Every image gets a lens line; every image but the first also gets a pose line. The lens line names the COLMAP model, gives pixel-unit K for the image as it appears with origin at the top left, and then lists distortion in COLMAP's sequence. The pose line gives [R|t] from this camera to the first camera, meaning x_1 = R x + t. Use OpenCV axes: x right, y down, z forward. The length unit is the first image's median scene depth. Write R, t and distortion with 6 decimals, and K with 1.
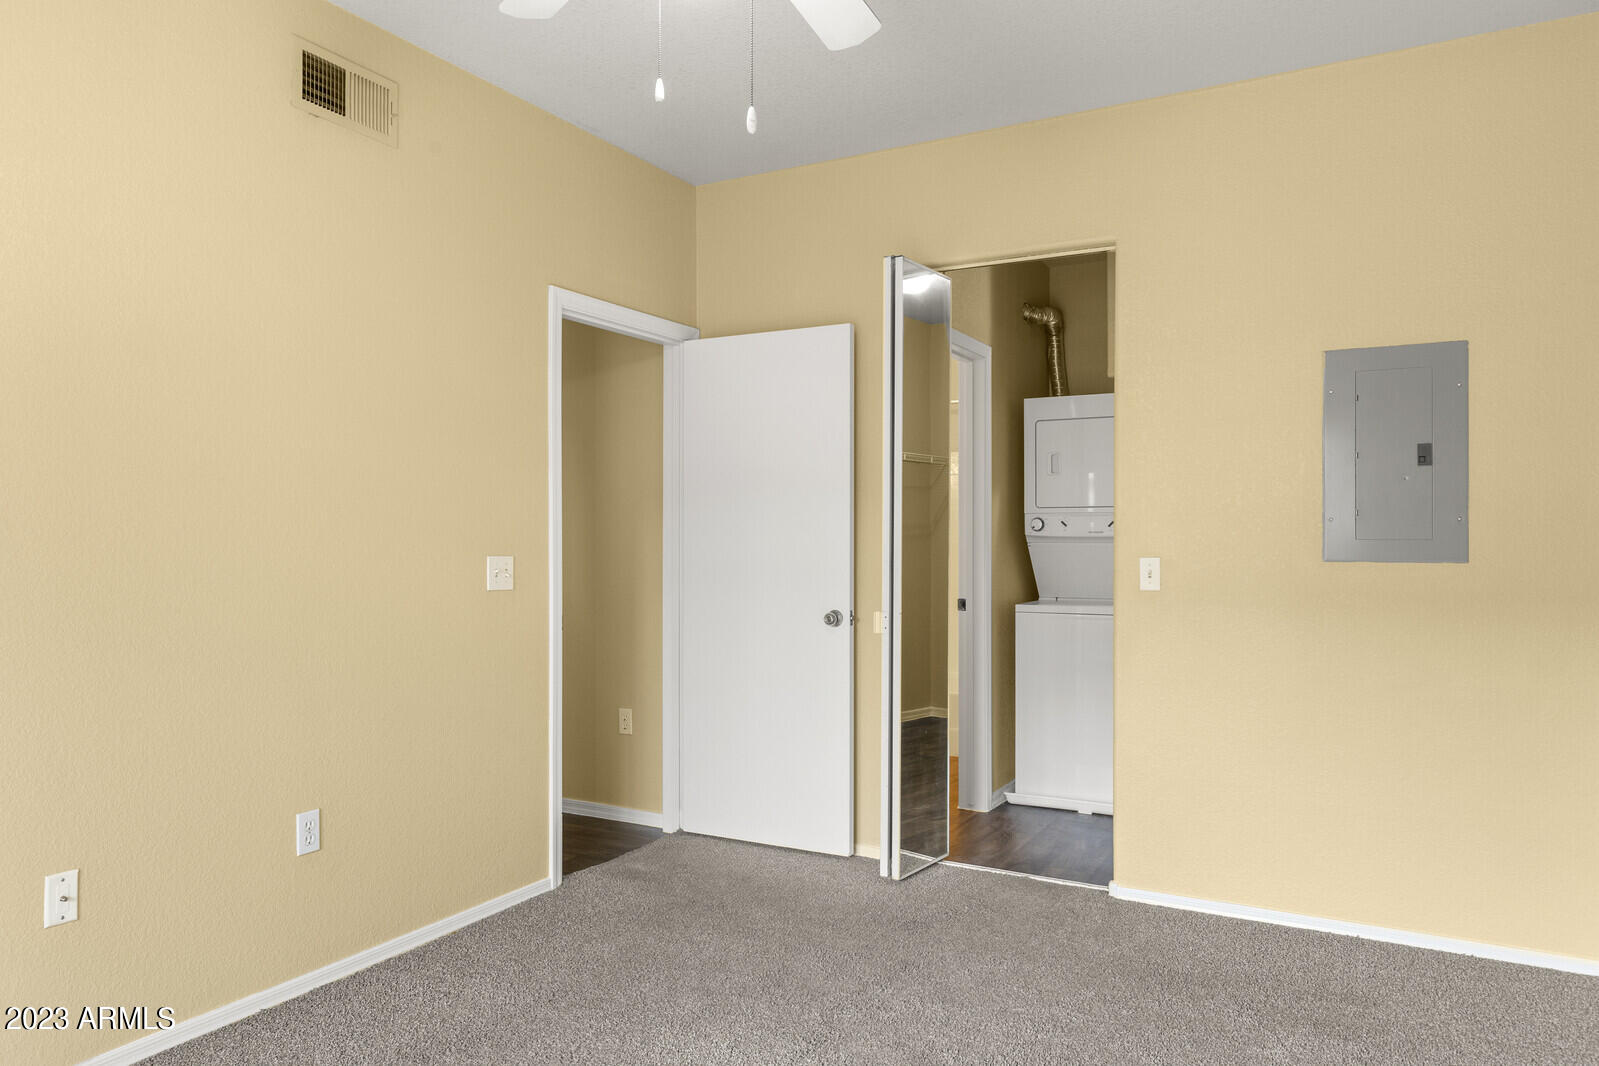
lens RADIAL K [[1074.5, 0, 801.4], [0, 1074.5, 527.3], [0, 0, 1]] dist [0.001934, -0.000010]
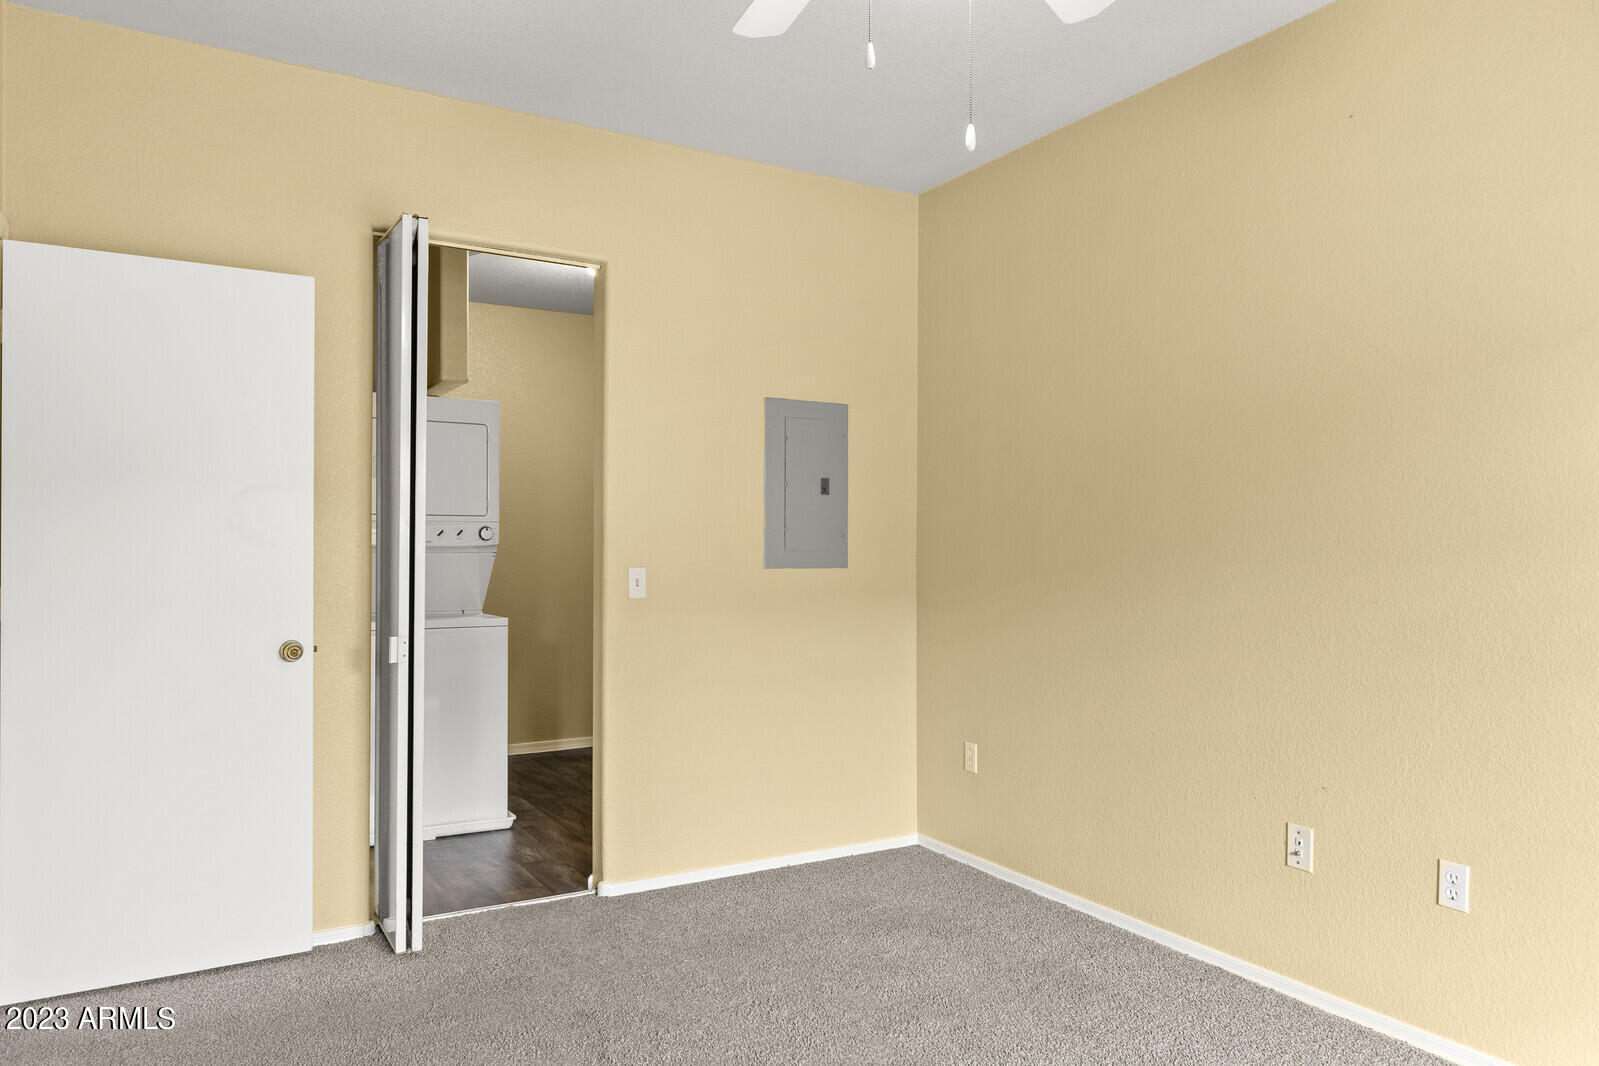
lens RADIAL K [[1059.1, 0, 799.5], [0, 1059.1, 533.0], [0, 0, 1]] dist [-0.001132, -0.000643]
pose [[0.502523, 0.013477, 0.864459, -0.486837], [-0.013948, 0.999875, -0.007480, -0.000192], [-0.864452, -0.008298, 0.502648, 0.322148]]
